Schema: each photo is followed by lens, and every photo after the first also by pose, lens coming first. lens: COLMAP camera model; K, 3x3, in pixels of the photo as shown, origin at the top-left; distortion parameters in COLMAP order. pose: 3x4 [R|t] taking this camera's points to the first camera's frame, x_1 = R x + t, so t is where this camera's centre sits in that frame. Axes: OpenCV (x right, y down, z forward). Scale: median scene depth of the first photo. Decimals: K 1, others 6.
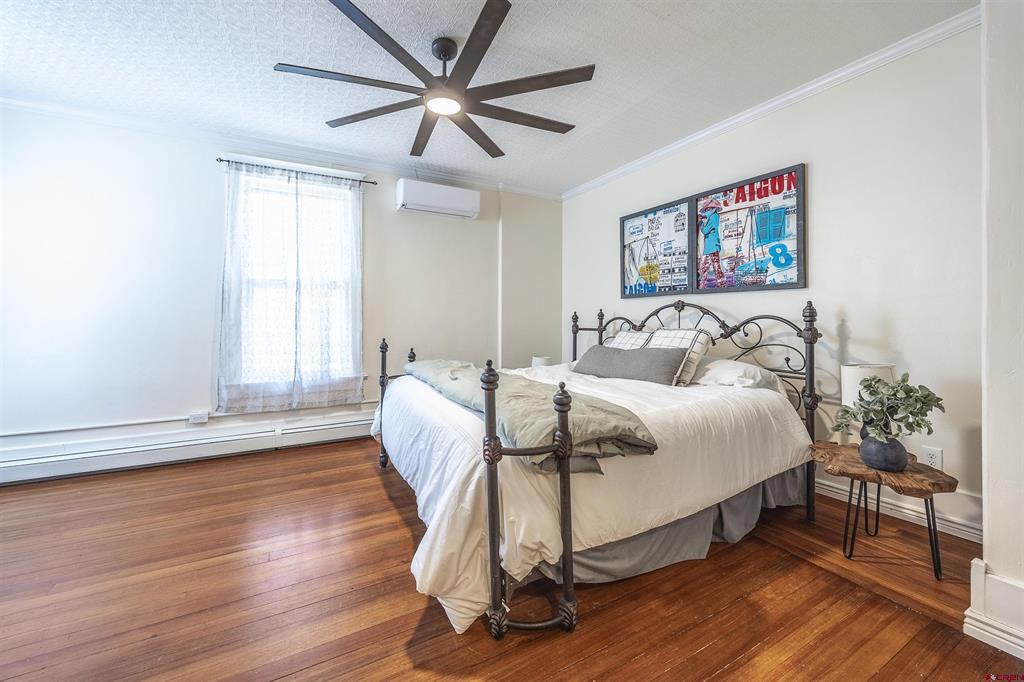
lens RADIAL K [[399.9, 0, 503.9], [0, 399.9, 321.4], [0, 0, 1]] dist [0.000596, 0.000047]
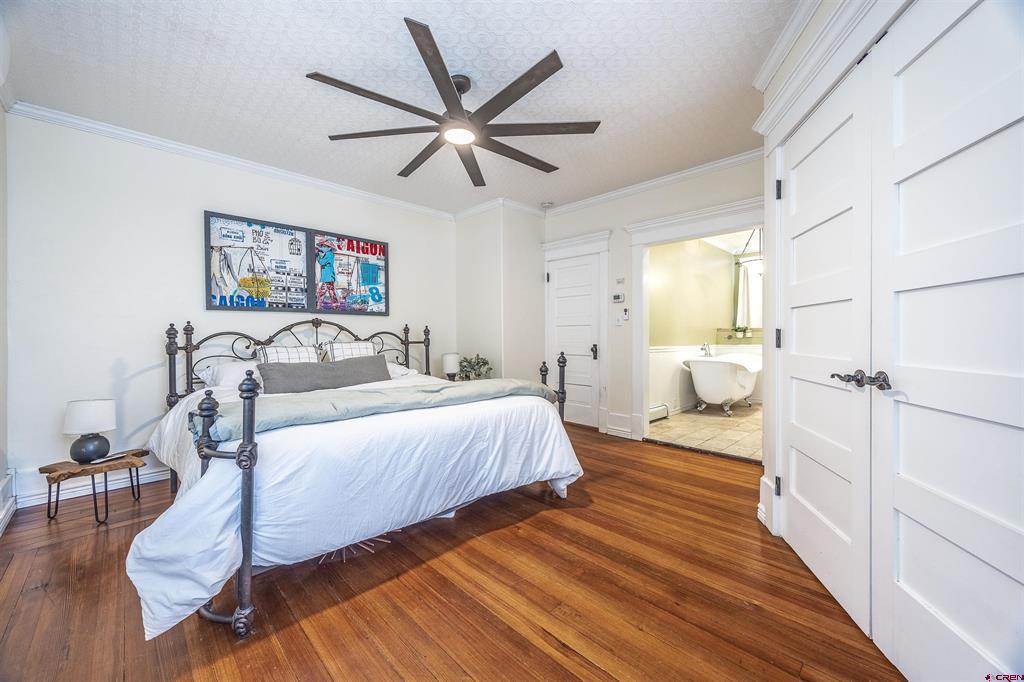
lens RADIAL K [[399.9, 0, 501.5], [0, 399.9, 334.9], [0, 0, 1]] dist [0.000596, 0.000047]
pose [[-0.264597, -0.004143, 0.964350, -0.847304], [0.005167, 0.999970, 0.005714, -0.008144], [-0.964345, 0.006495, -0.264568, 0.810402]]
